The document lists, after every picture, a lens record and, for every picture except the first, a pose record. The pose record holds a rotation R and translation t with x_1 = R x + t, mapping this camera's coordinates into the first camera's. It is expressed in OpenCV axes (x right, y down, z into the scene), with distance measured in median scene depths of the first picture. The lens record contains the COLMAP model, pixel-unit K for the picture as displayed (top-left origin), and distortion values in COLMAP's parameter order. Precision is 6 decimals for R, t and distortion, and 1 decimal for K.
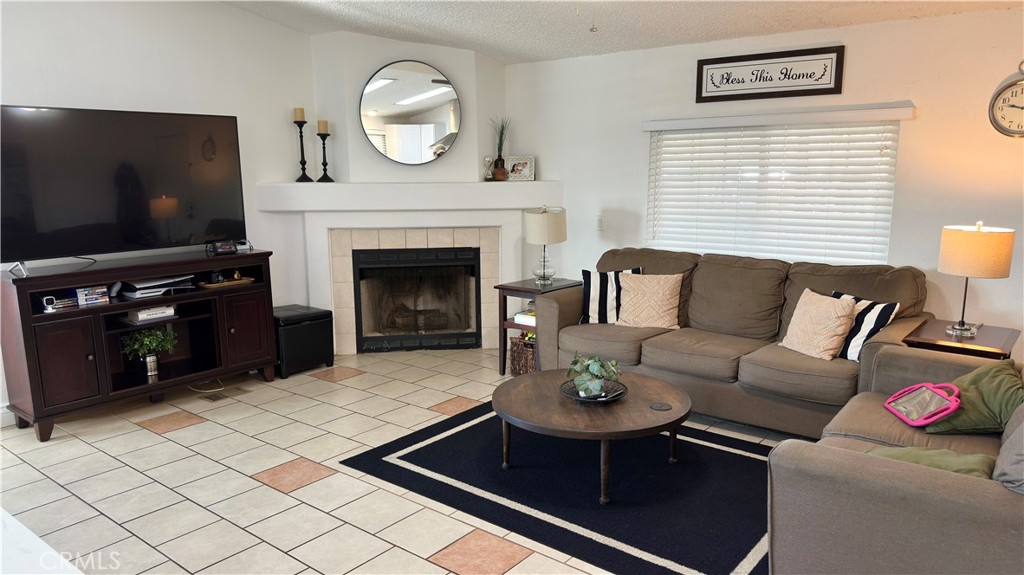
lens RADIAL K [[717.2, 0, 508.2], [0, 717.2, 294.0], [0, 0, 1]] dist [0.070005, -0.089002]
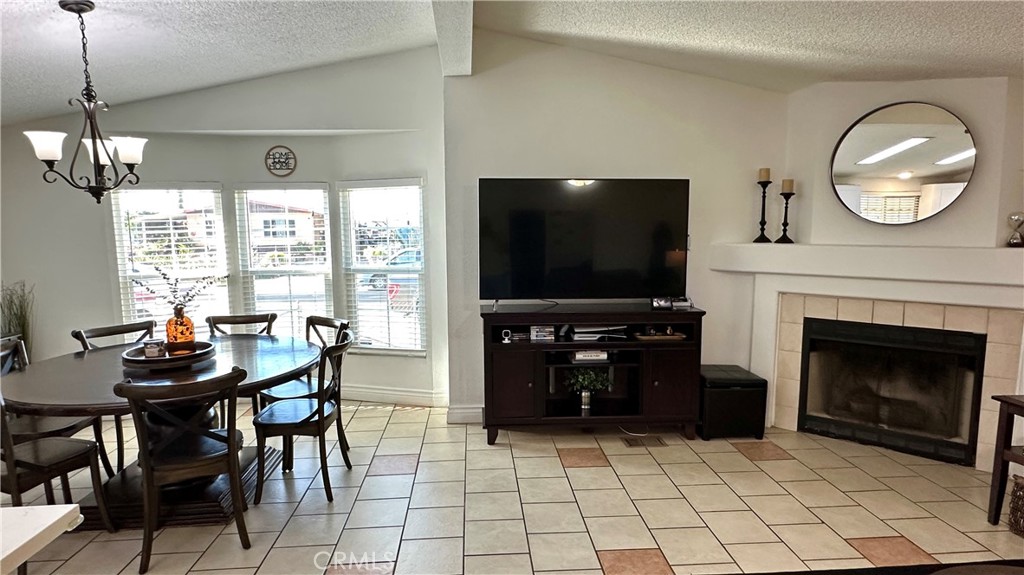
lens RADIAL K [[561.9, 0, 510.1], [0, 561.9, 290.9], [0, 0, 1]] dist [-0.004115, -0.000738]
pose [[0.679794, 0.089020, -0.727980, 0.051844], [-0.133753, 0.991008, -0.003715, -0.049540], [0.721103, 0.099894, 0.685588, 0.282744]]
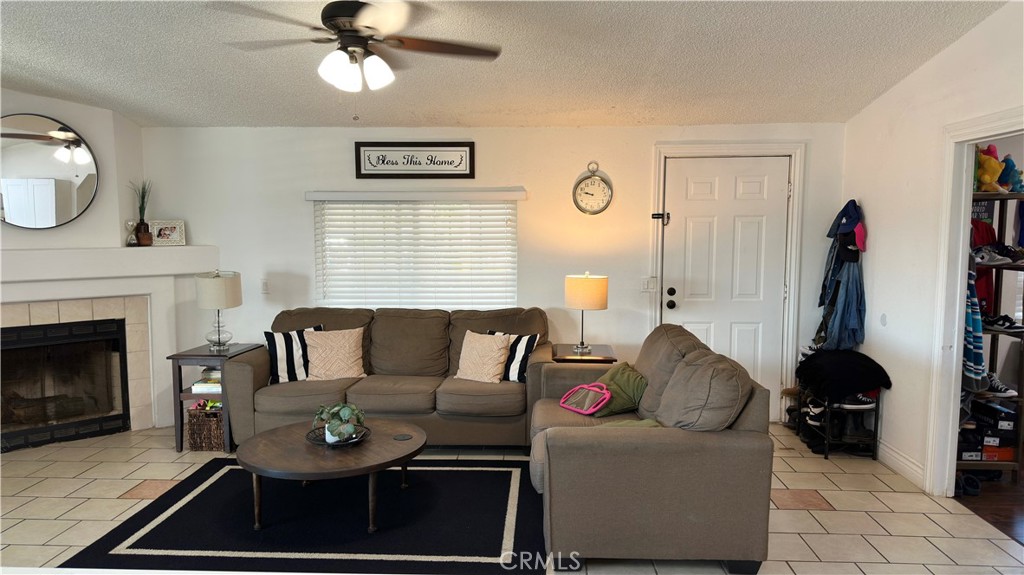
lens RADIAL K [[717.2, 0, 517.7], [0, 717.2, 285.7], [0, 0, 1]] dist [0.070005, -0.089002]
pose [[0.802202, -0.040314, 0.595691, -0.223153], [0.101253, 0.992452, -0.069189, 0.009270], [-0.588405, 0.115819, 0.800228, -0.043192]]
